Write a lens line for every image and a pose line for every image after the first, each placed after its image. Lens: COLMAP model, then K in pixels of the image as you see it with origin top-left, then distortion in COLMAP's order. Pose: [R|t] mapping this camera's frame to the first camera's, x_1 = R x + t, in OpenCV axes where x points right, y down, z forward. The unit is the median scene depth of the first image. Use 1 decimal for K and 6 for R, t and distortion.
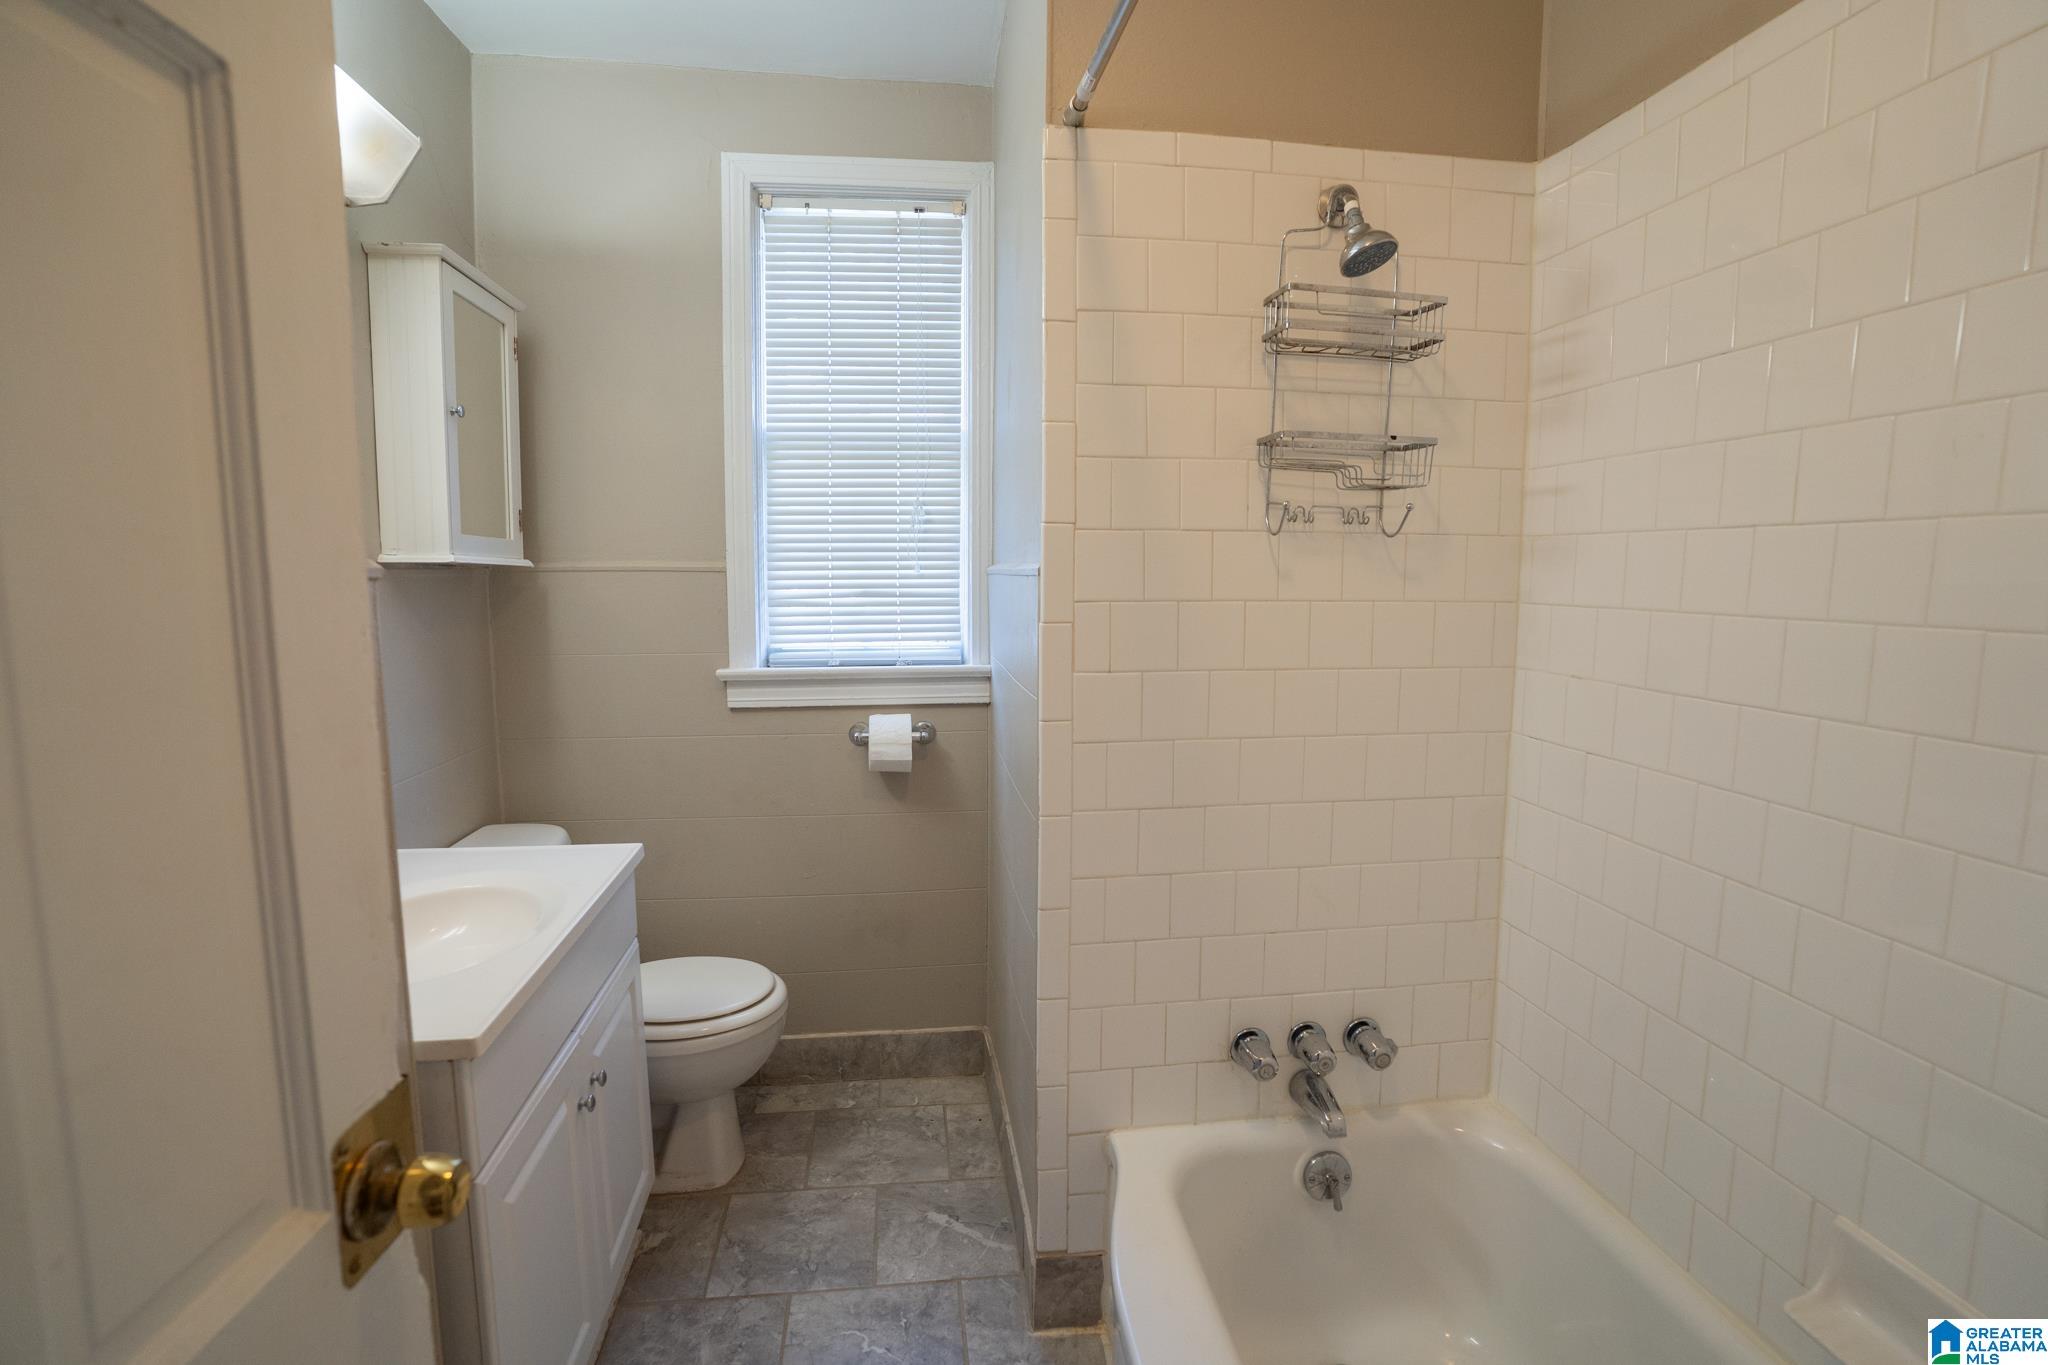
lens RADIAL K [[1004.7, 0, 1030.6], [0, 1004.7, 691.7], [0, 0, 1]] dist [-0.075948, 0.034756]
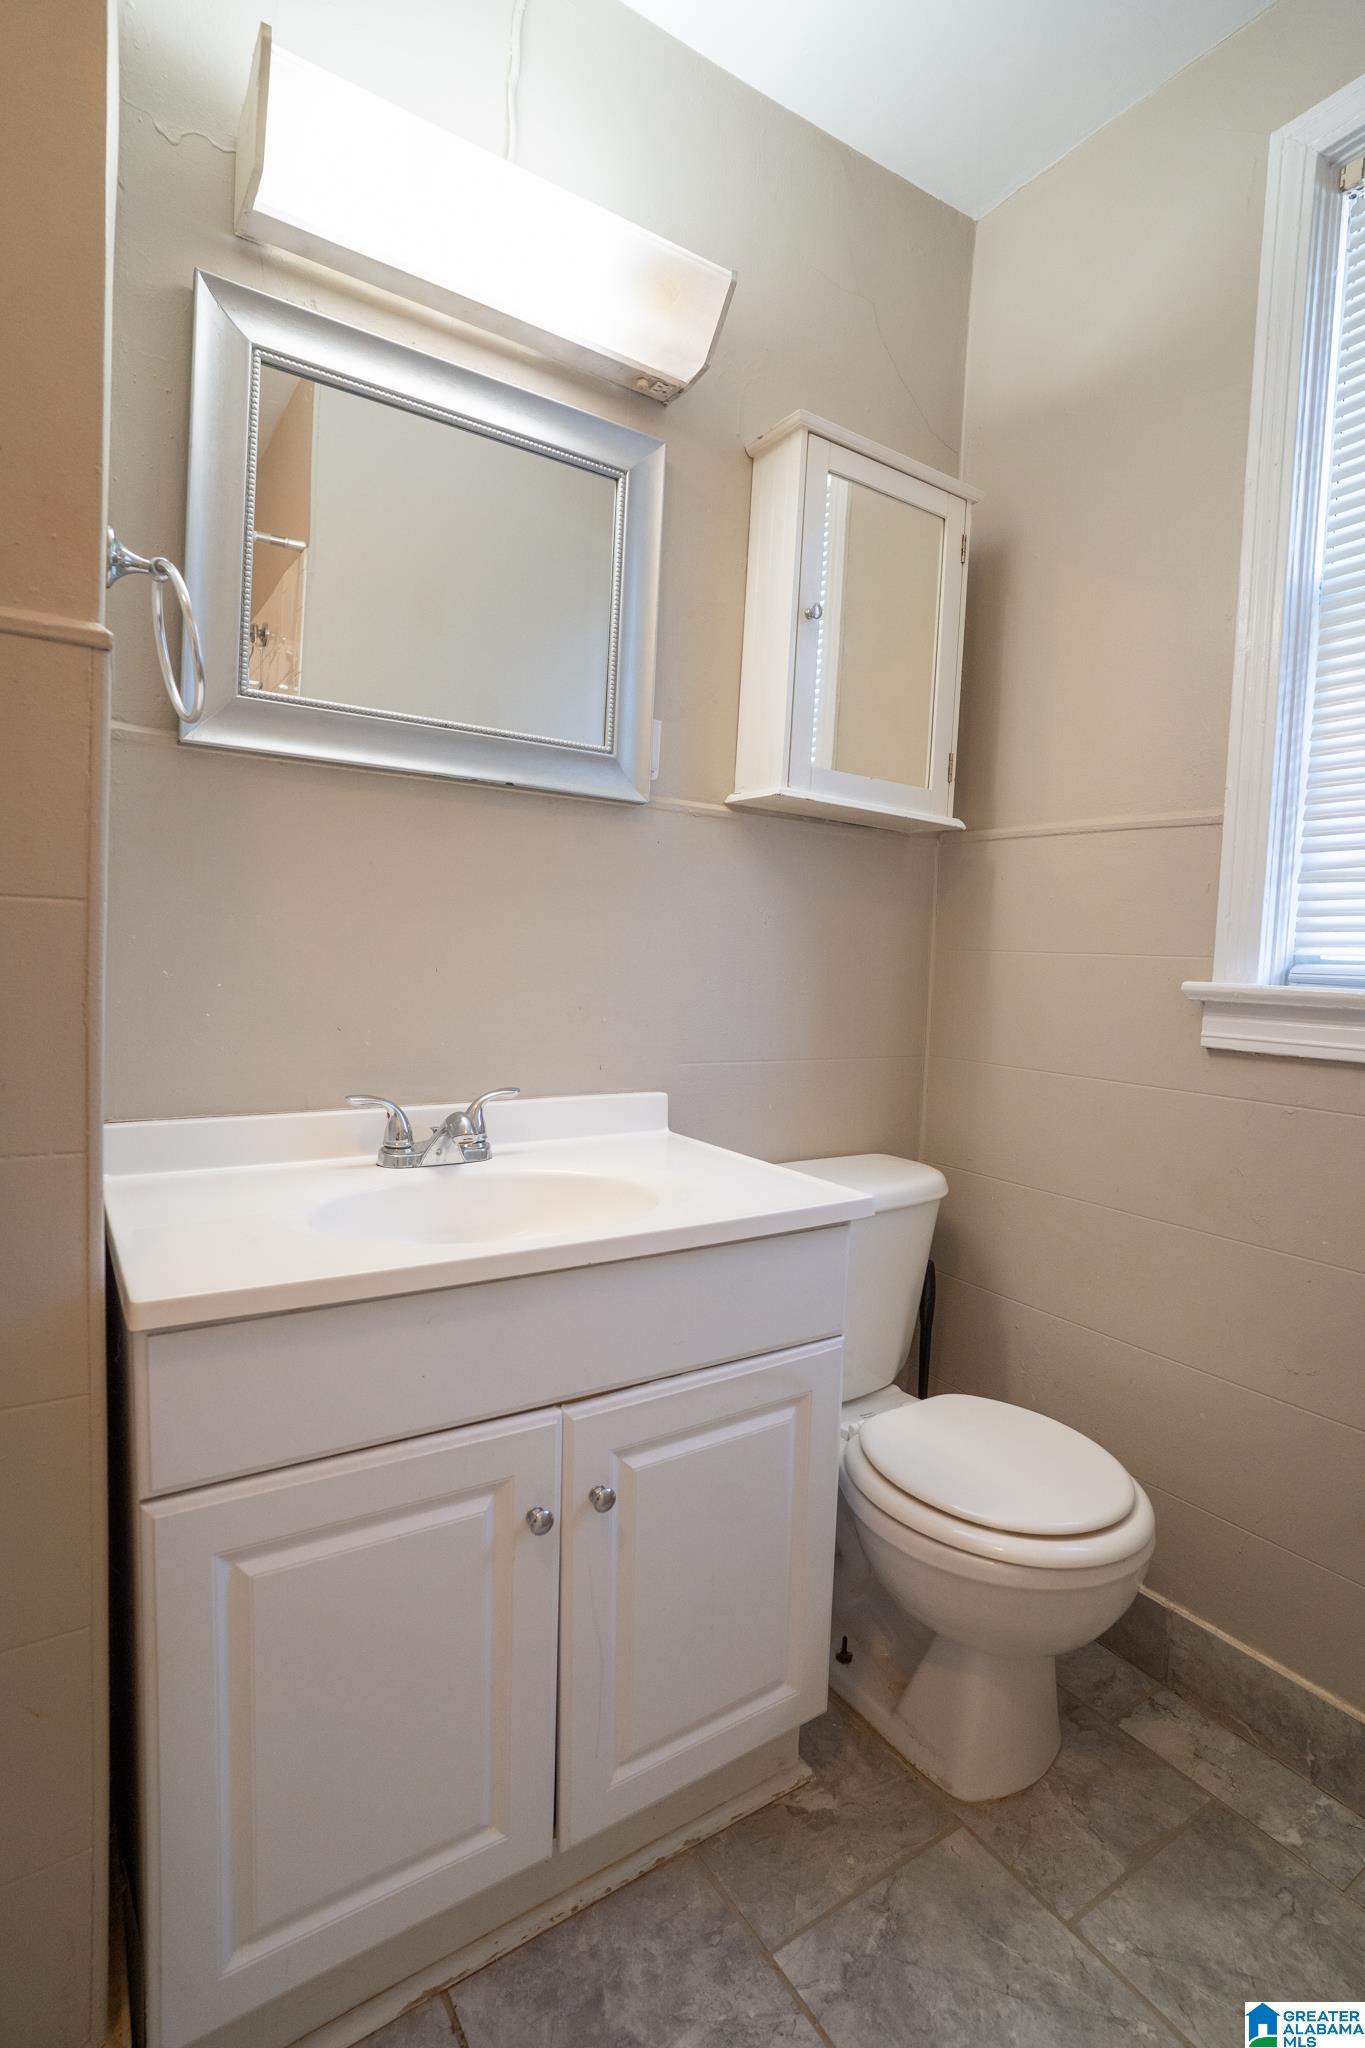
lens RADIAL K [[1004.7, 0, 706.6], [0, 1004.7, 1019.6], [0, 0, 1]] dist [-0.075948, 0.034756]
pose [[0.438293, 0.071815, -0.895959, 0.109937], [-0.148124, 0.988945, 0.006807, 0.043759], [0.886543, 0.129729, 0.444085, 0.500249]]
